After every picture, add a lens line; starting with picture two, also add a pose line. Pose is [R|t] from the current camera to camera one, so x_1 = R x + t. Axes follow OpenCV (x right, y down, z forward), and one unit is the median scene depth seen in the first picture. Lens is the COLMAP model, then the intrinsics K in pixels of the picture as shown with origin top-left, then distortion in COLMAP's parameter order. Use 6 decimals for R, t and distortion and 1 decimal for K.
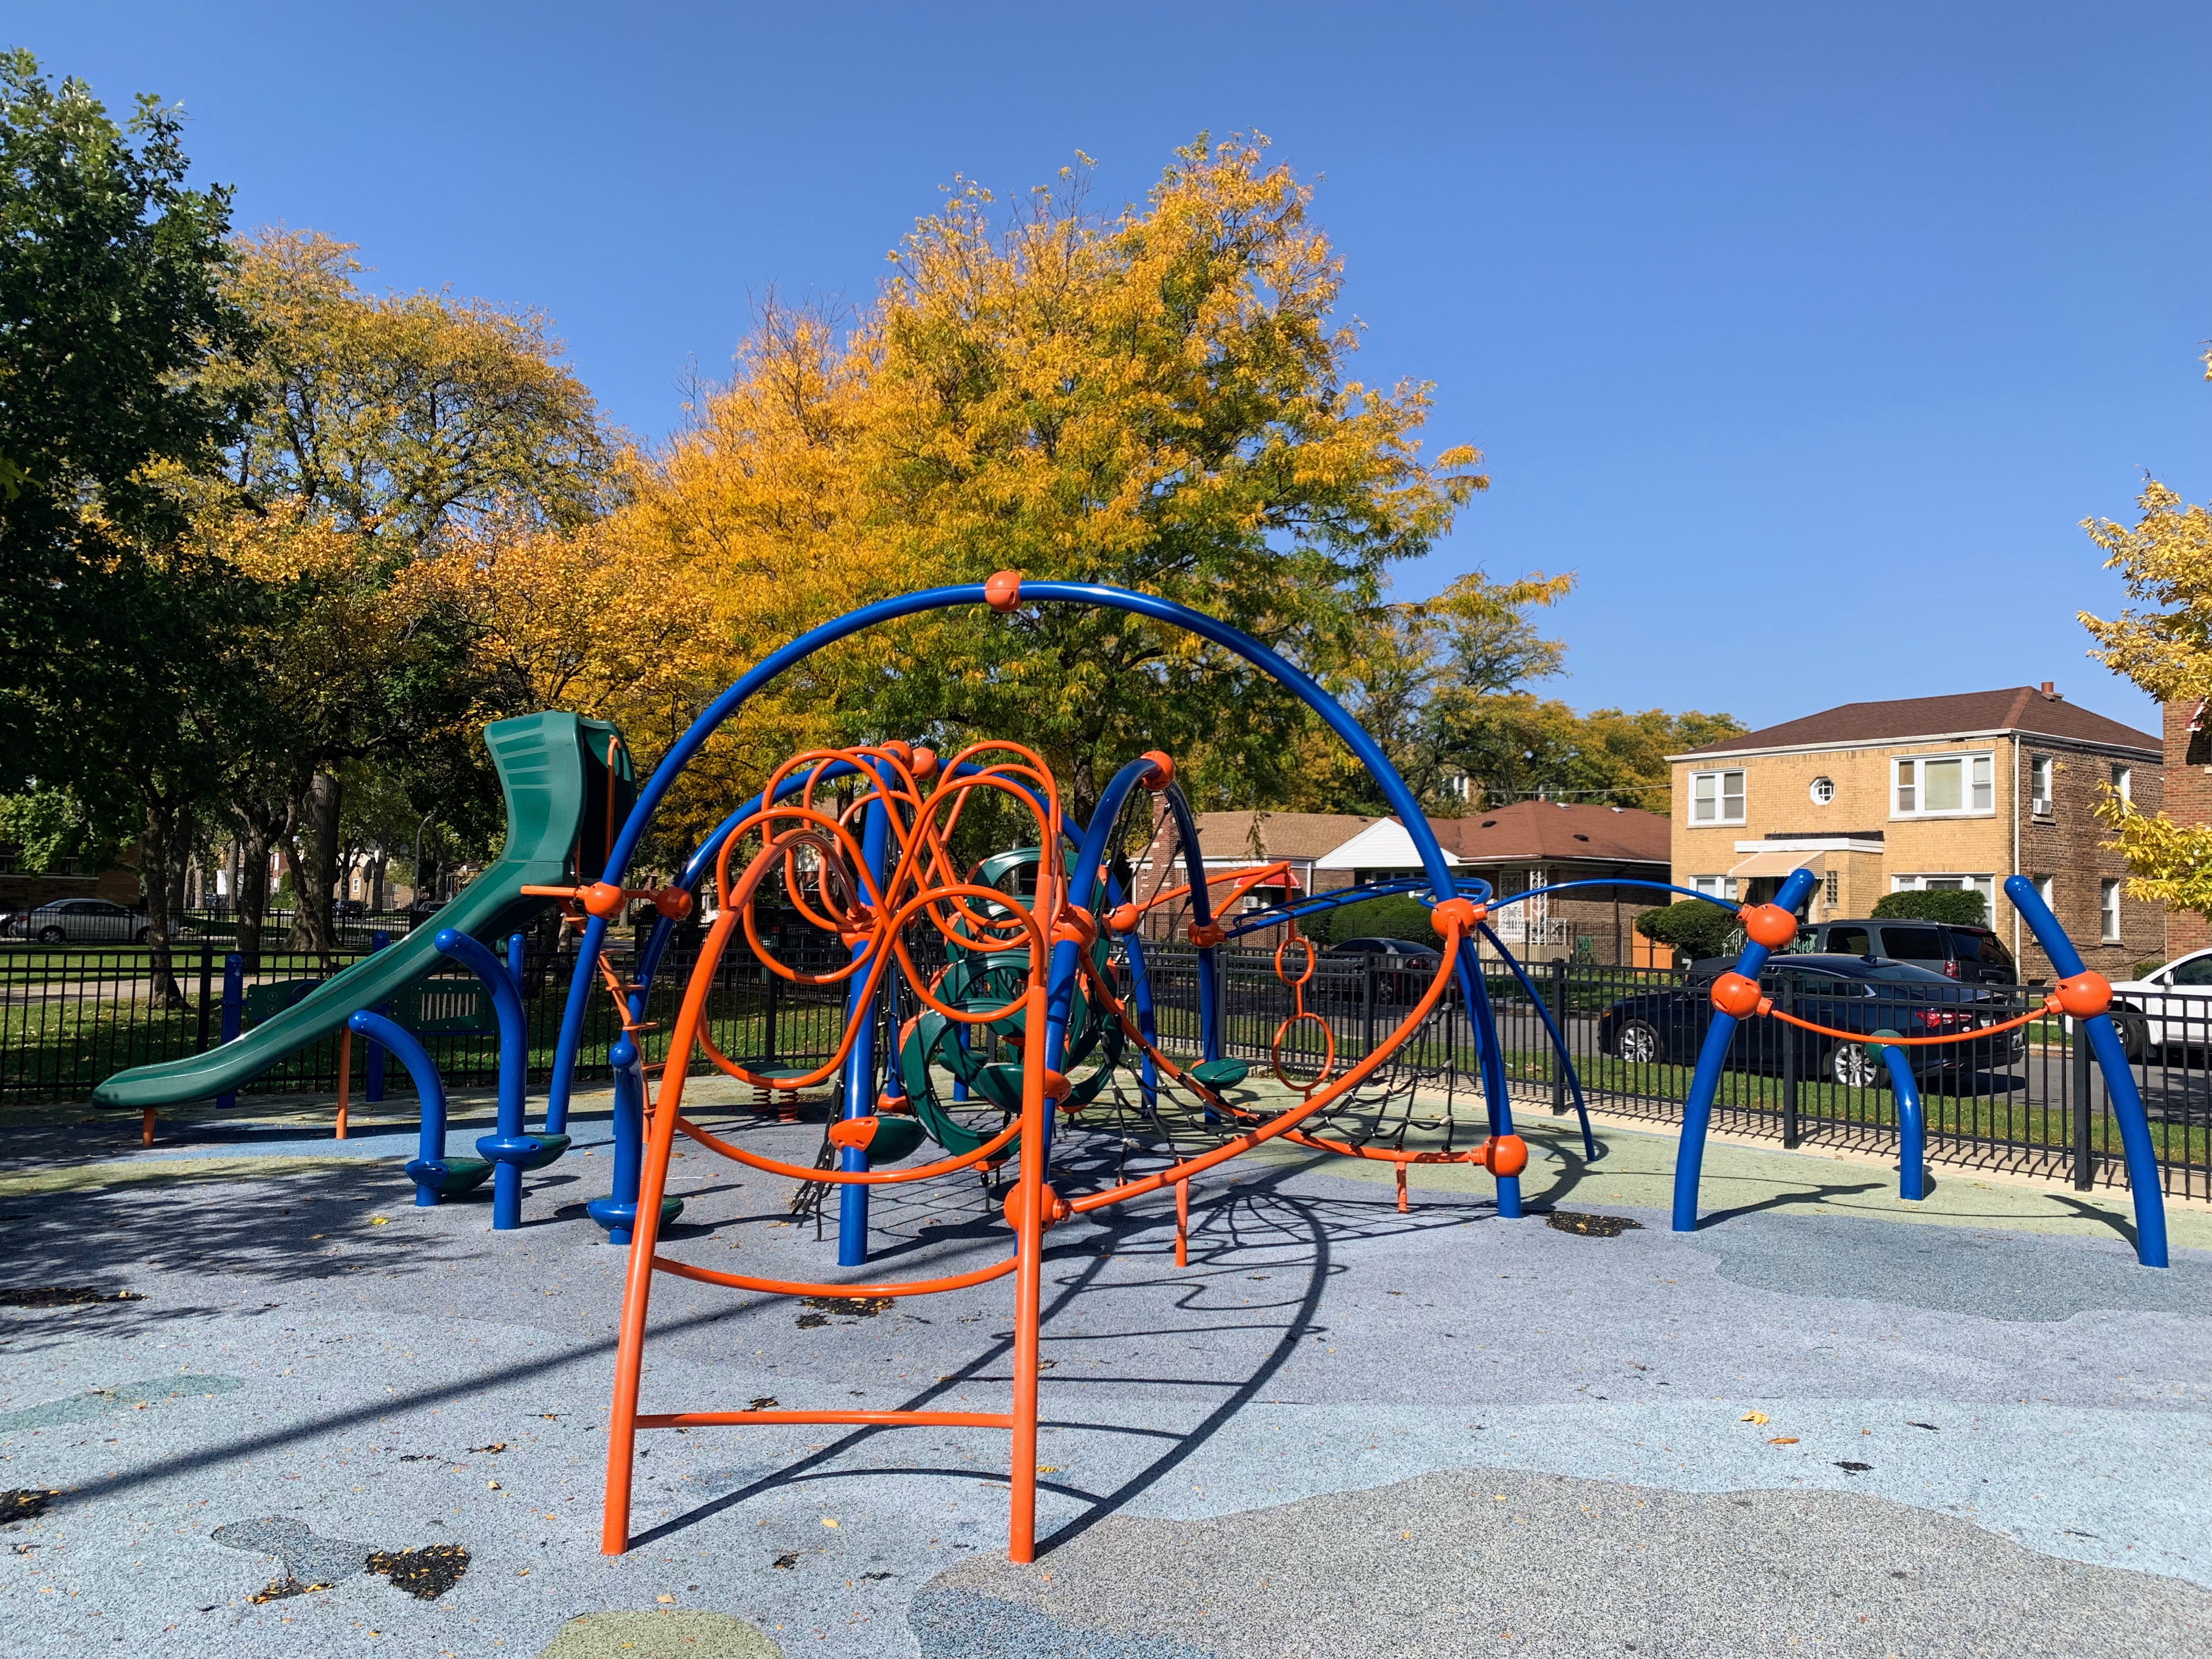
lens RADIAL K [[1690.5, 0, 1104.8], [0, 1690.5, 828.1], [0, 0, 1]] dist [0.039459, -0.036909]
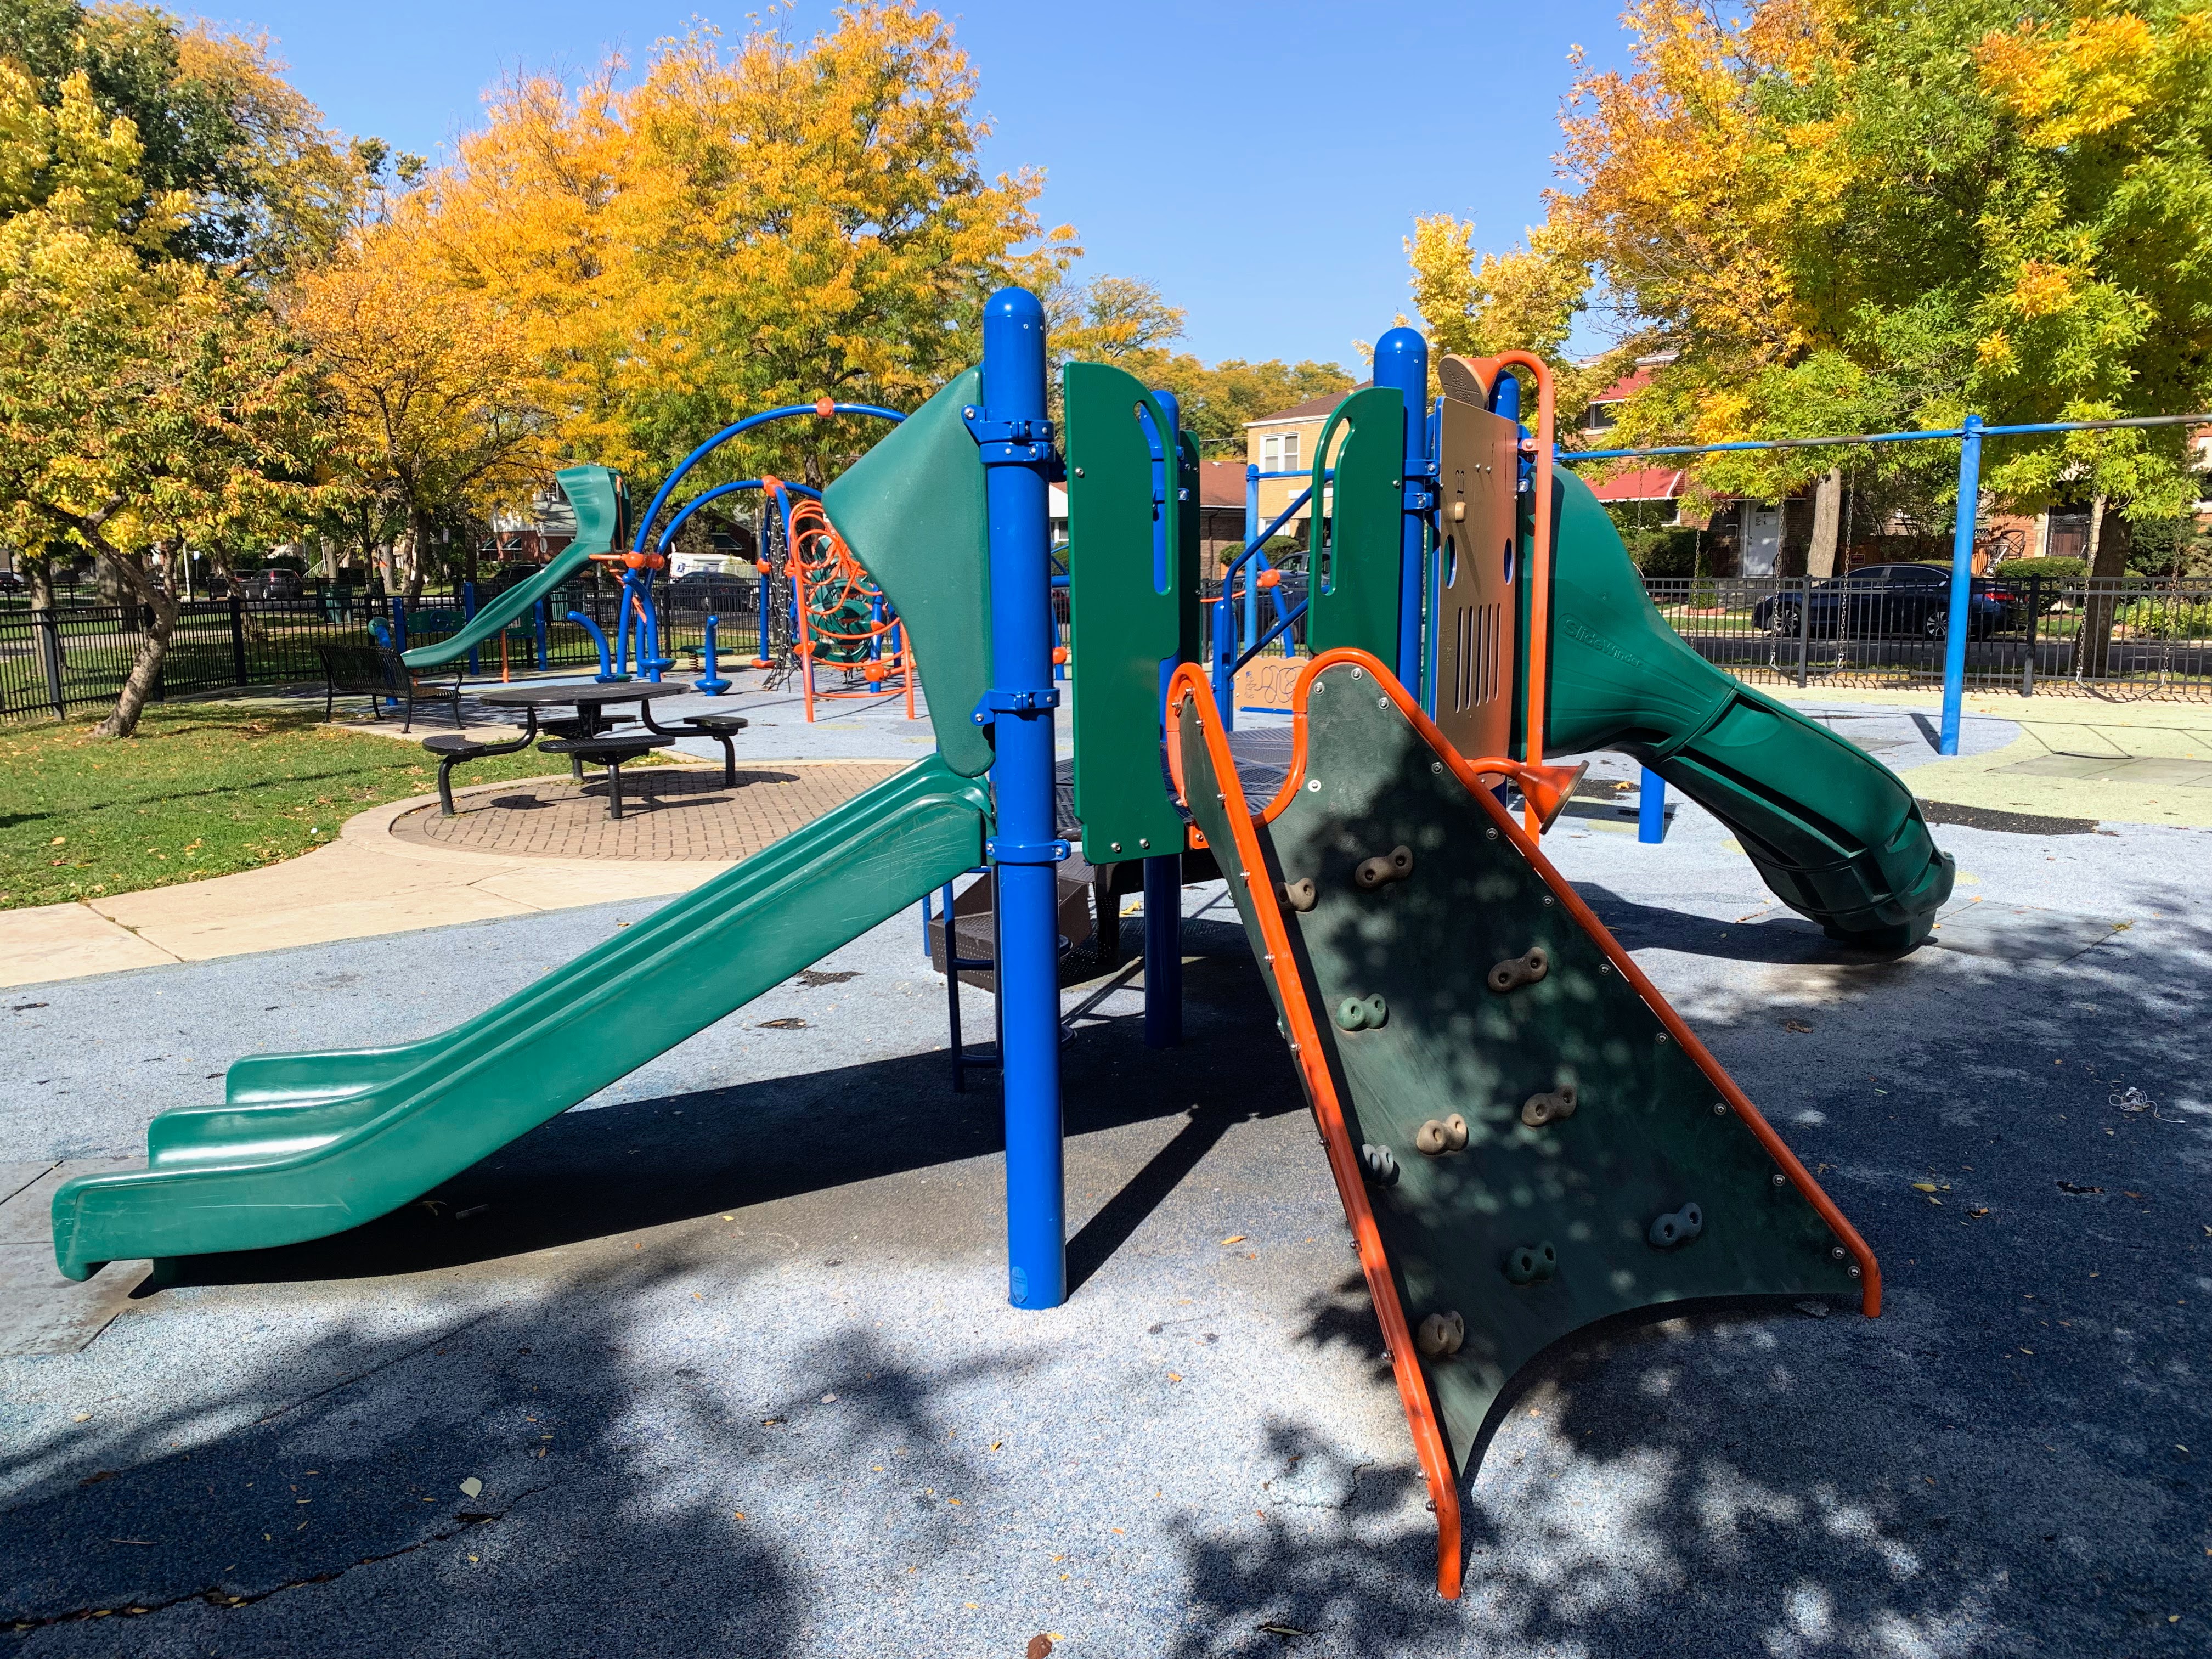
lens RADIAL K [[1690.5, 0, 1101.3], [0, 1690.5, 850.9], [0, 0, 1]] dist [0.039459, -0.036909]
pose [[0.980728, -0.065671, 0.184008, -0.055961], [0.023549, 0.974684, 0.222345, -0.023496], [-0.193951, -0.213727, 0.957446, -0.465765]]
